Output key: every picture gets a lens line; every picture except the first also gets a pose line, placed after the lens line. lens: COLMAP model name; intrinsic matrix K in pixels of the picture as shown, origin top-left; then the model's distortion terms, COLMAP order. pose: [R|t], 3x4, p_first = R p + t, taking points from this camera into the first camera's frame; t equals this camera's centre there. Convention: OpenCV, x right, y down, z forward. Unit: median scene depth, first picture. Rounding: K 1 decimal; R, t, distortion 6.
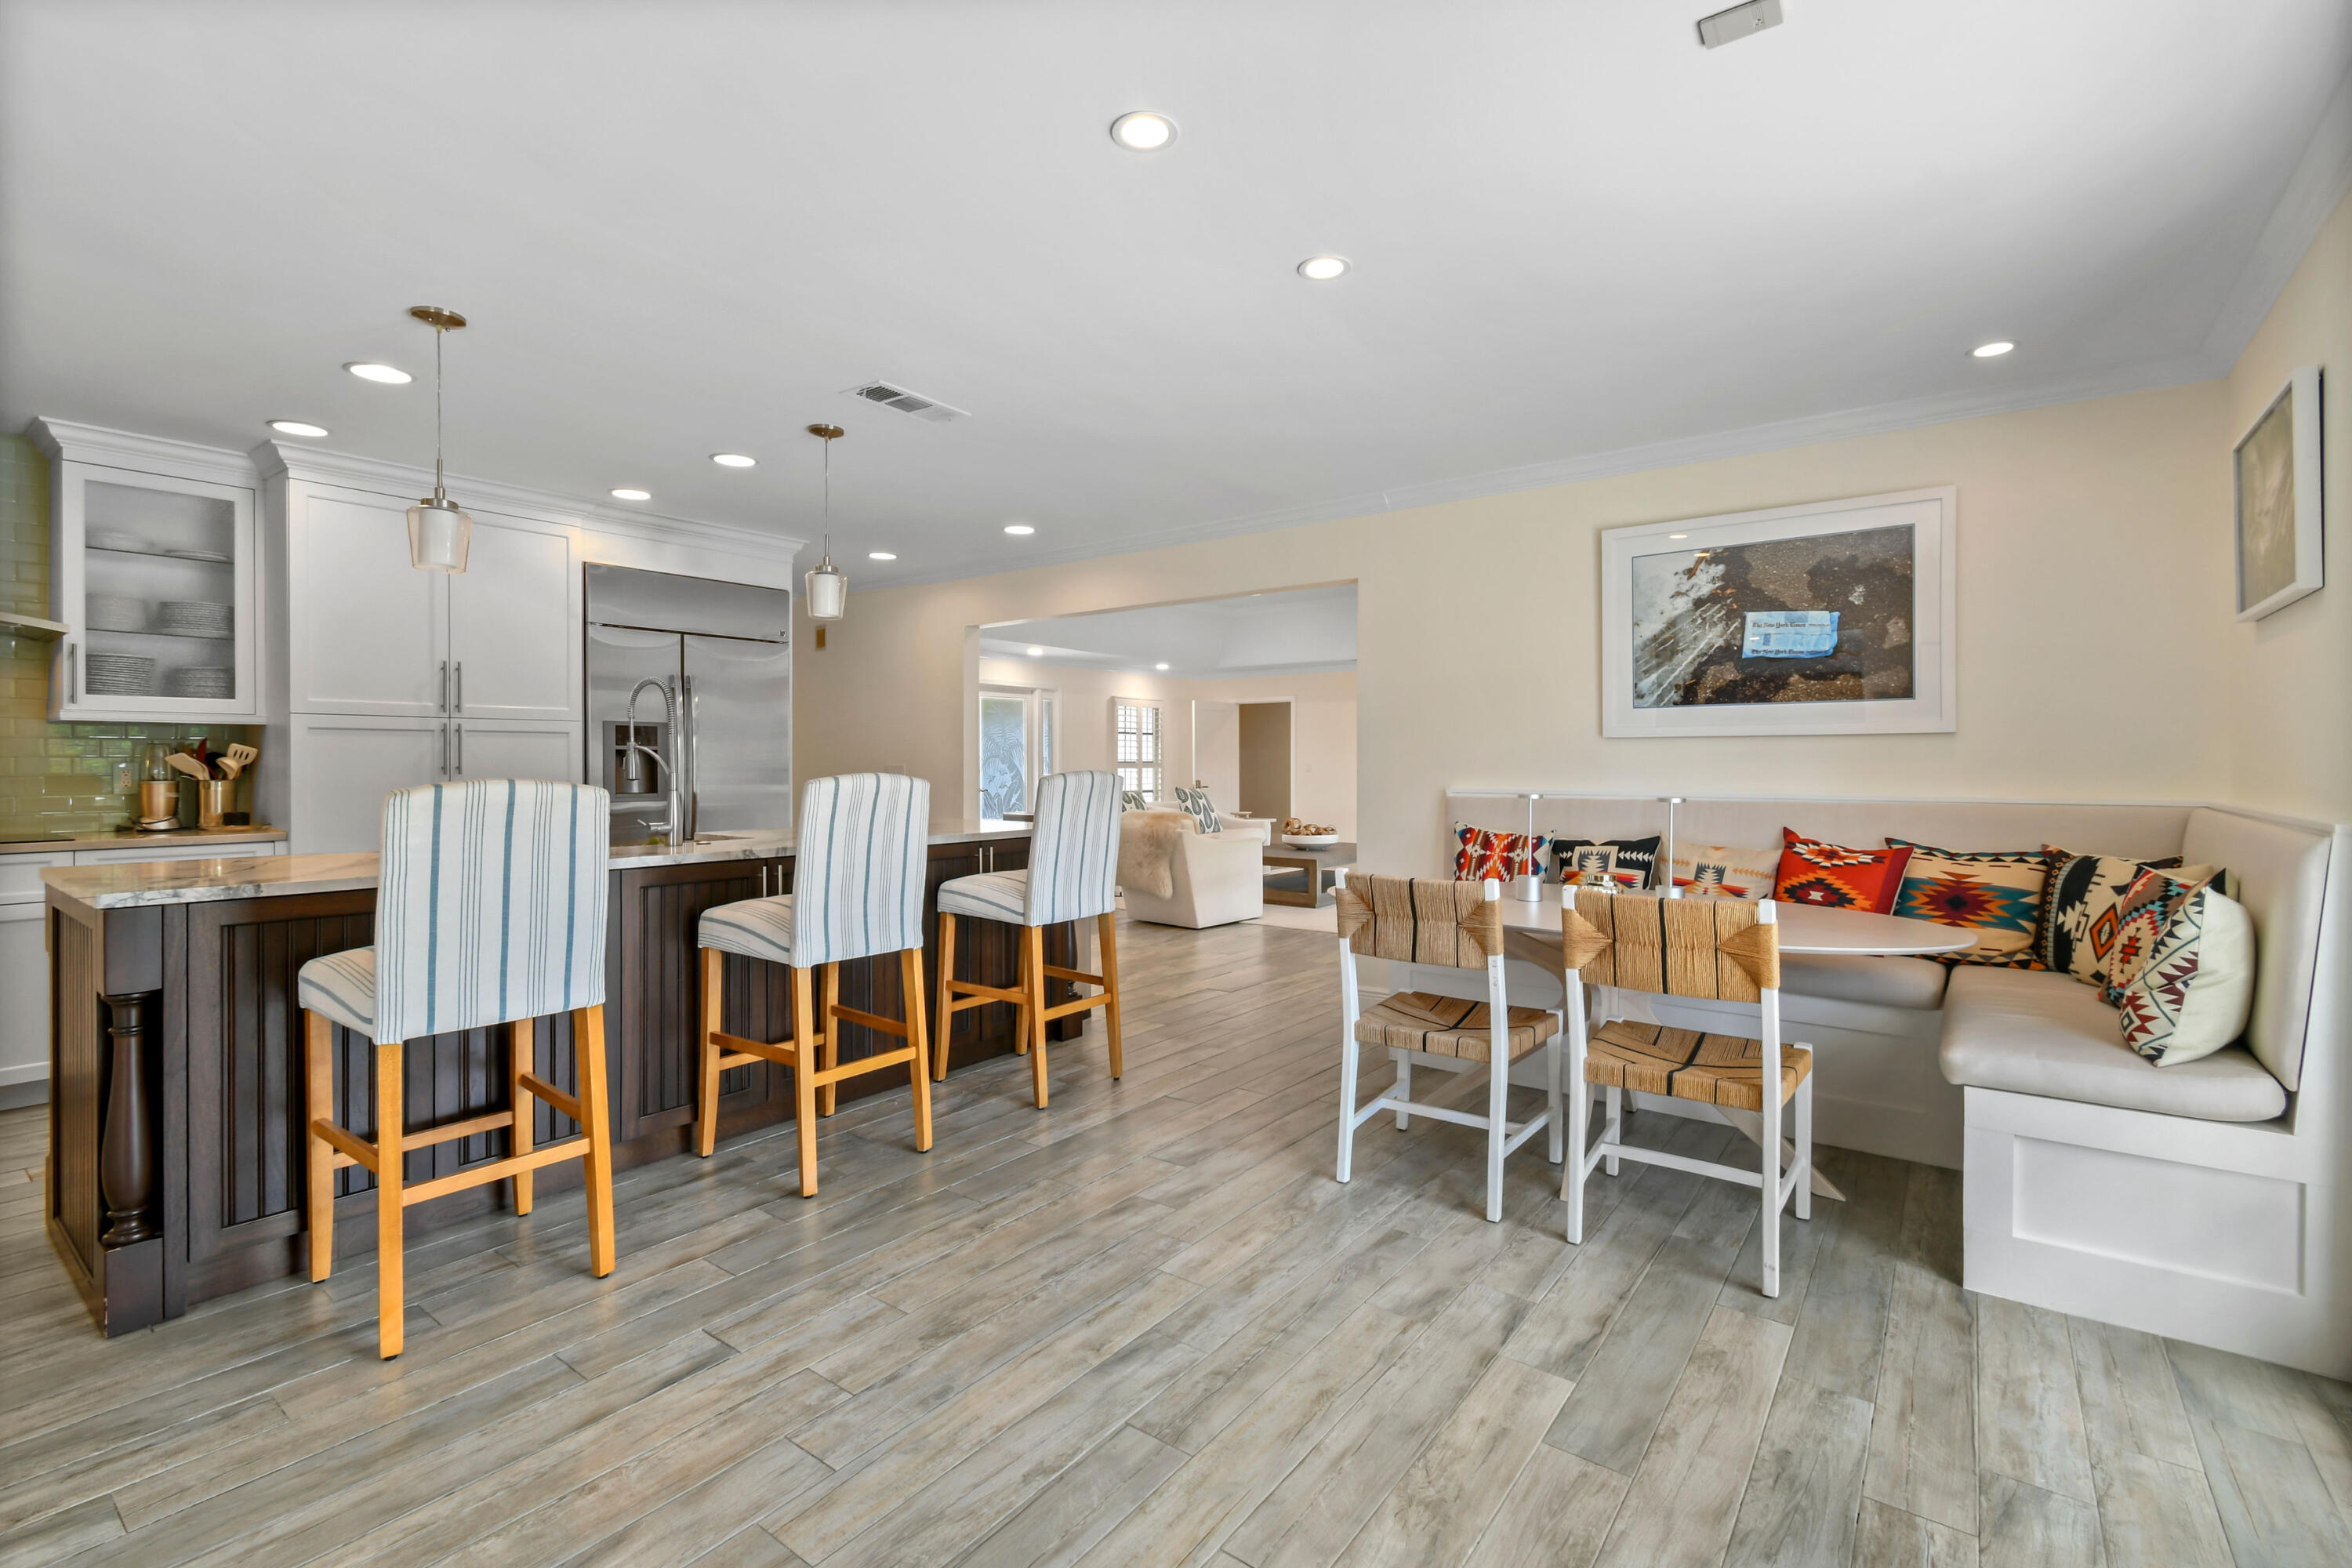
lens RADIAL K [[1029.1, 0, 1174.9], [0, 1029.1, 769.5], [0, 0, 1]] dist [-0.000669, -0.000682]
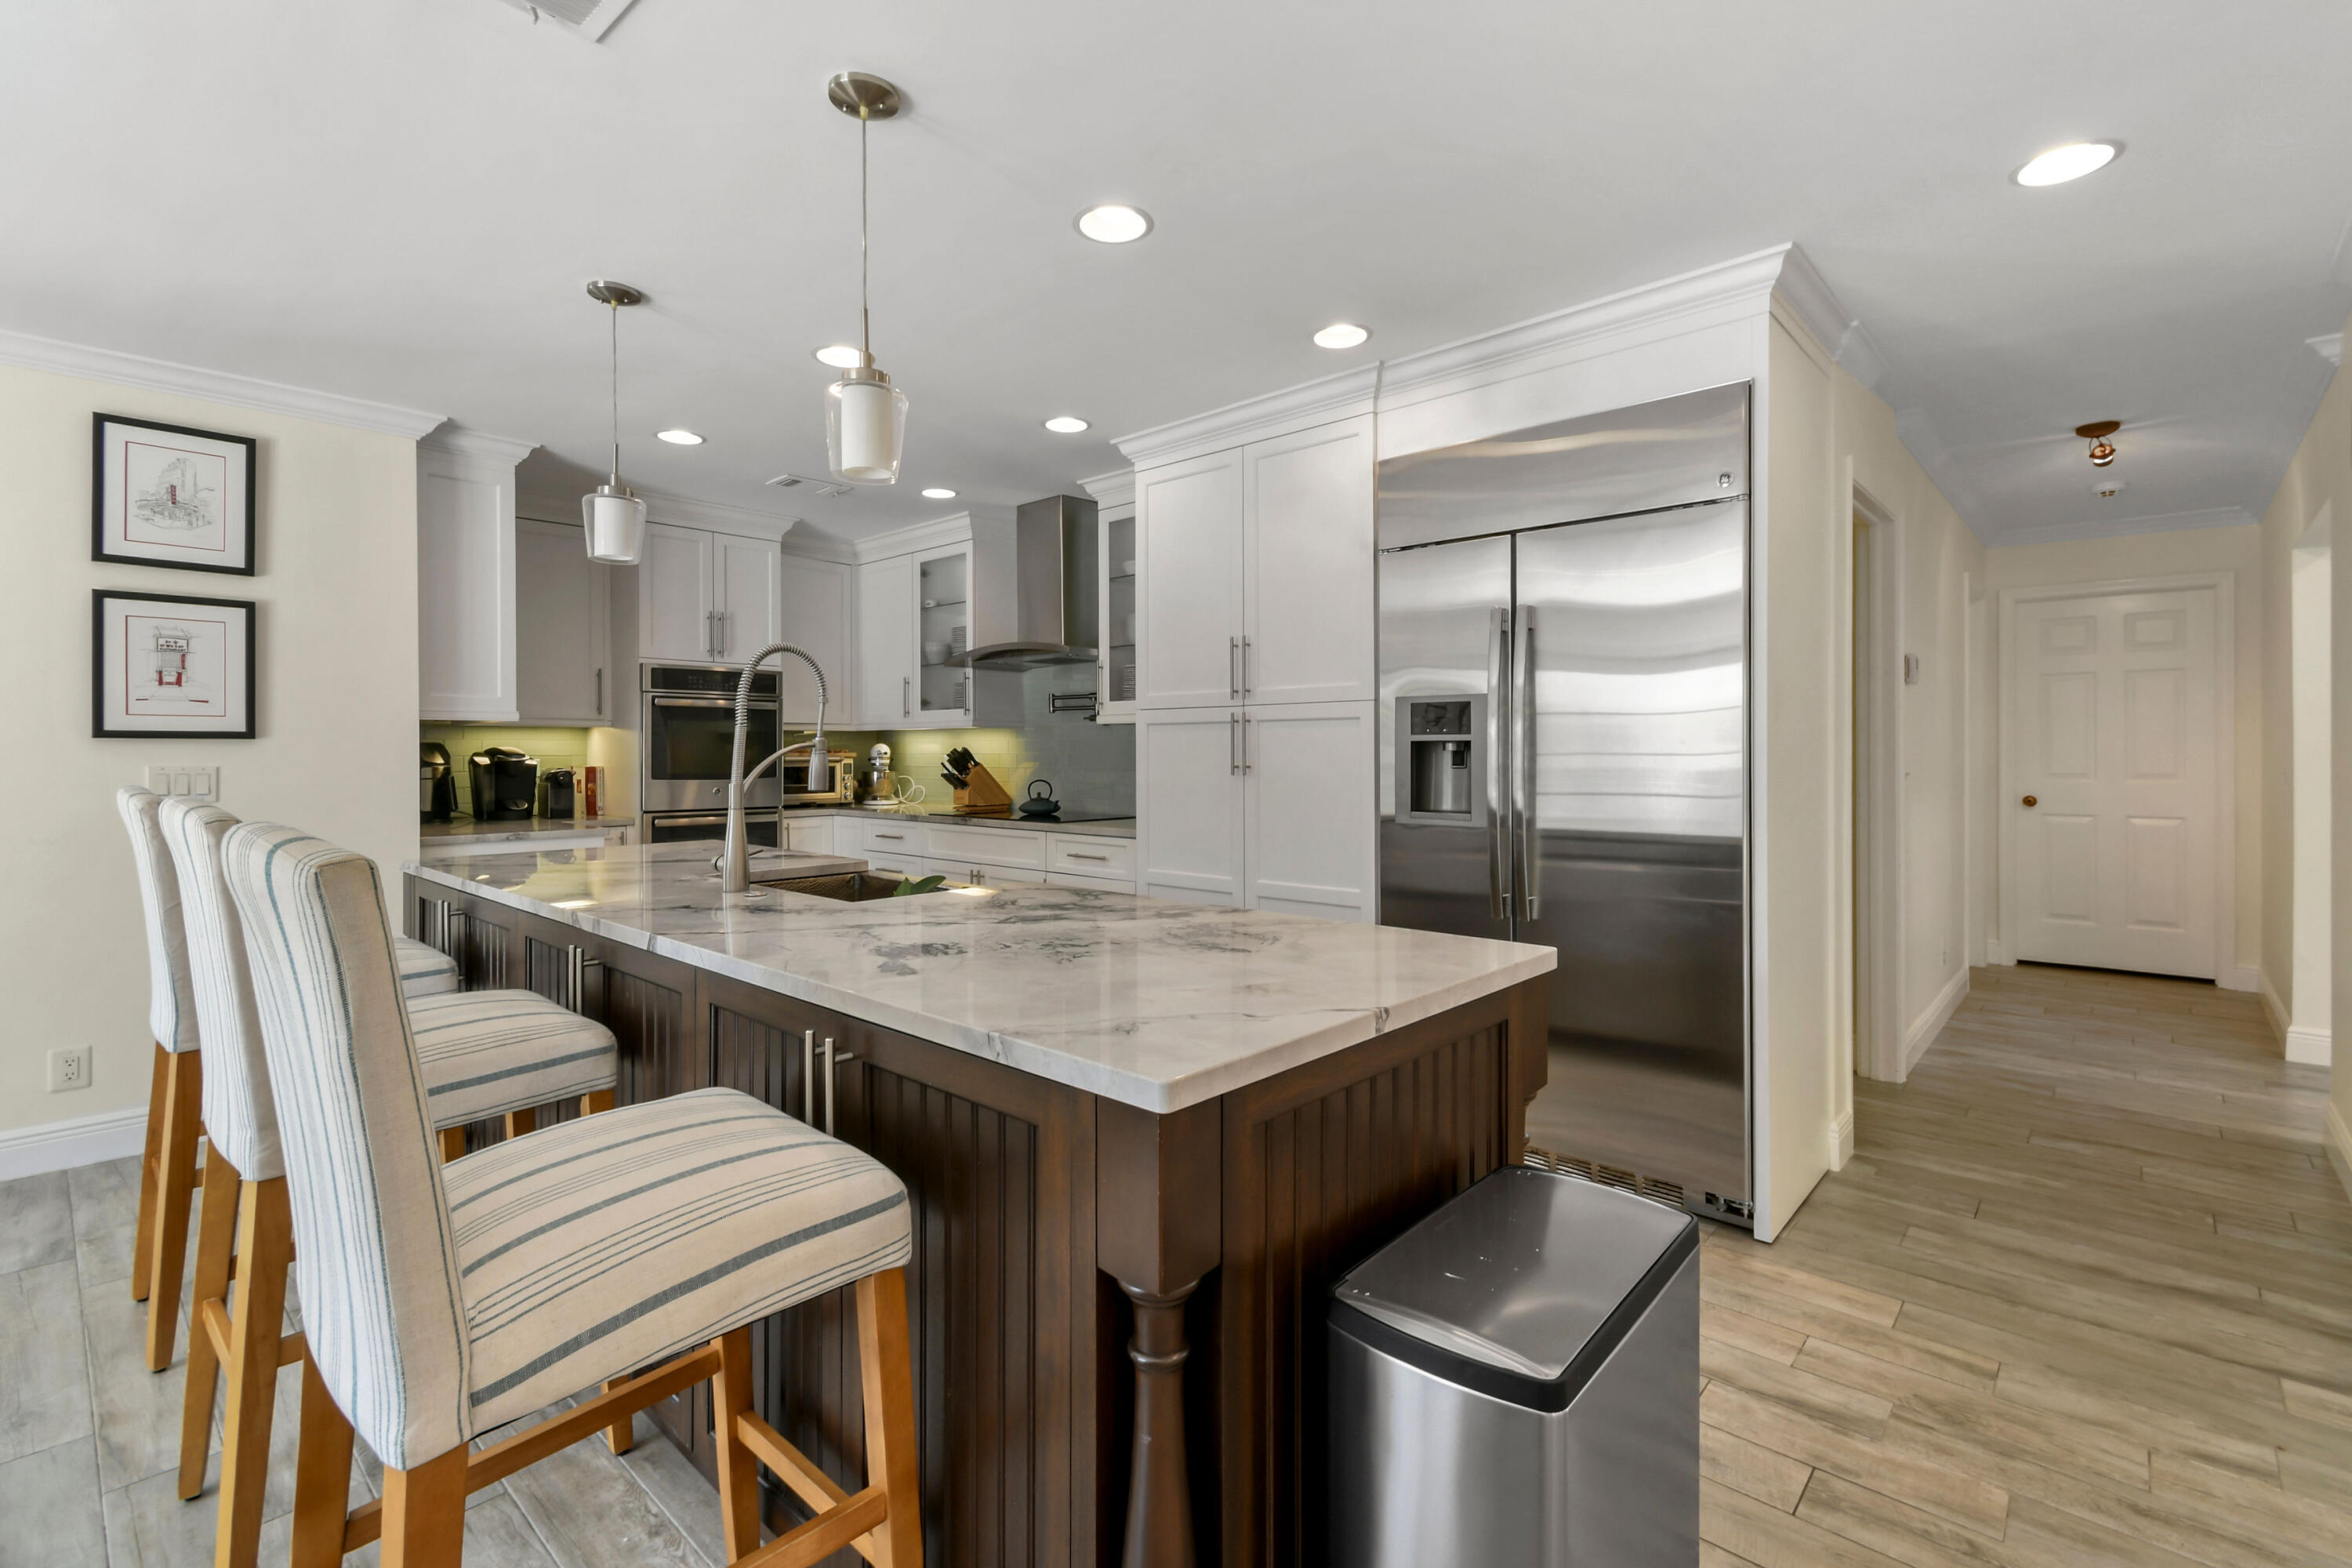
lens RADIAL K [[1053.9, 0, 1181.7], [0, 1053.9, 752.9], [0, 0, 1]] dist [-0.000420, -0.000762]
pose [[-0.081307, 0.002266, -0.996687, 0.165212], [-0.005394, 0.999982, 0.002714, -0.018414], [0.996674, 0.005597, -0.081294, 1.283184]]
